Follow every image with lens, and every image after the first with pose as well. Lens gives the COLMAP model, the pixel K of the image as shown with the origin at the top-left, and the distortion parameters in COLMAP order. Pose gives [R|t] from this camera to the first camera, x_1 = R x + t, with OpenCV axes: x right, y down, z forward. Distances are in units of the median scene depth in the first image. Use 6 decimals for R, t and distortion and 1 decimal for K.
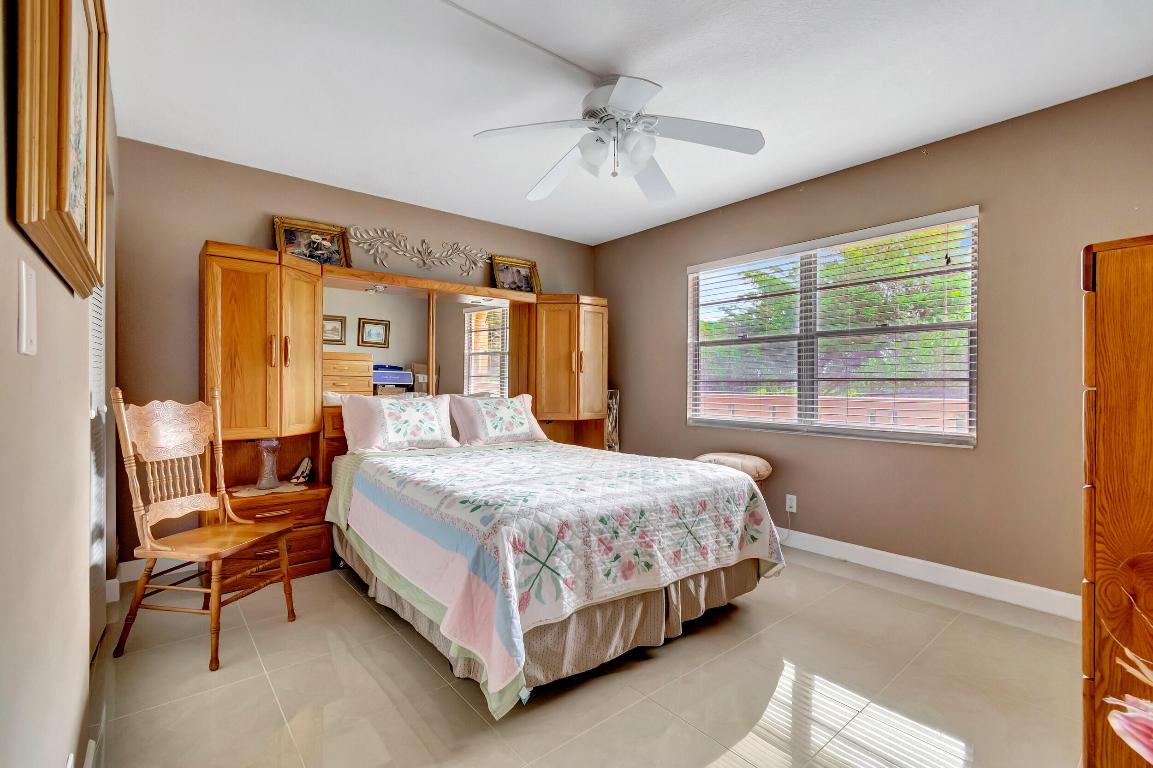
lens RADIAL K [[510.5, 0, 571.0], [0, 510.5, 378.3], [0, 0, 1]] dist [0.002843, -0.000168]
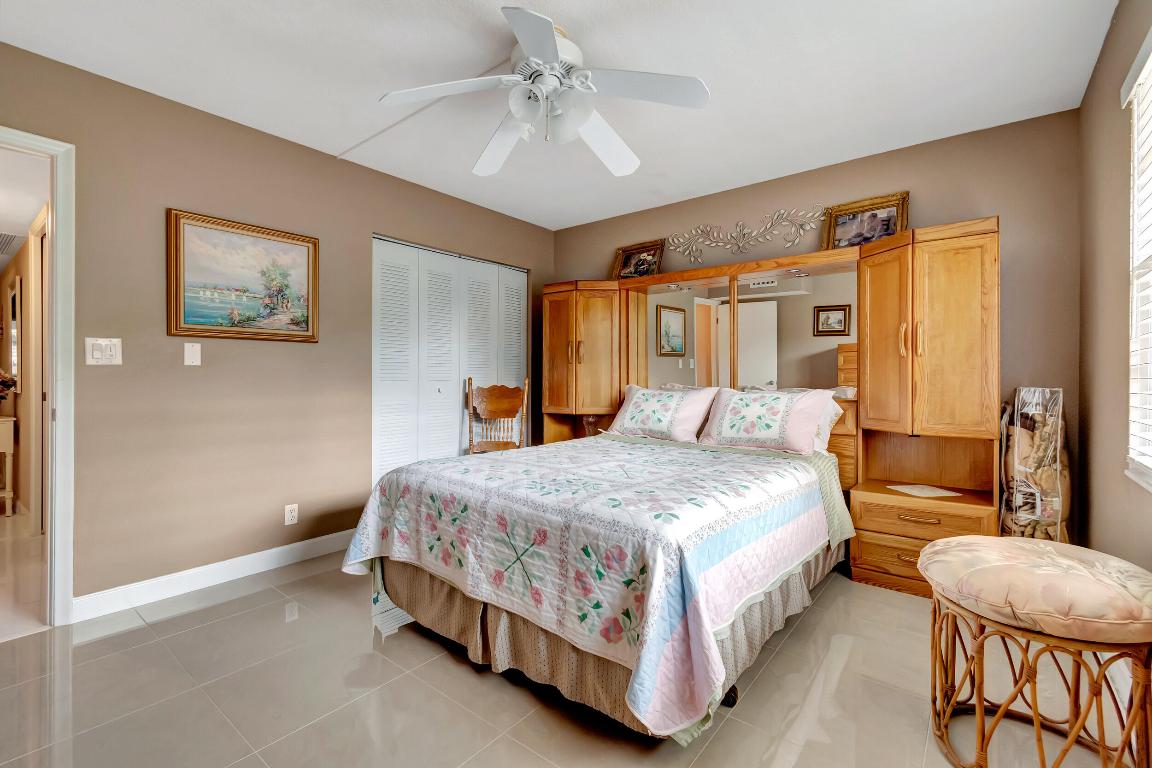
lens RADIAL K [[510.0, 0, 570.5], [0, 510.0, 378.3], [0, 0, 1]] dist [0.002843, -0.000168]
pose [[0.203830, -0.001138, -0.979006, 0.943830], [0.007229, 0.999974, 0.000342, 0.019764], [0.978980, -0.007147, 0.203833, 0.849187]]
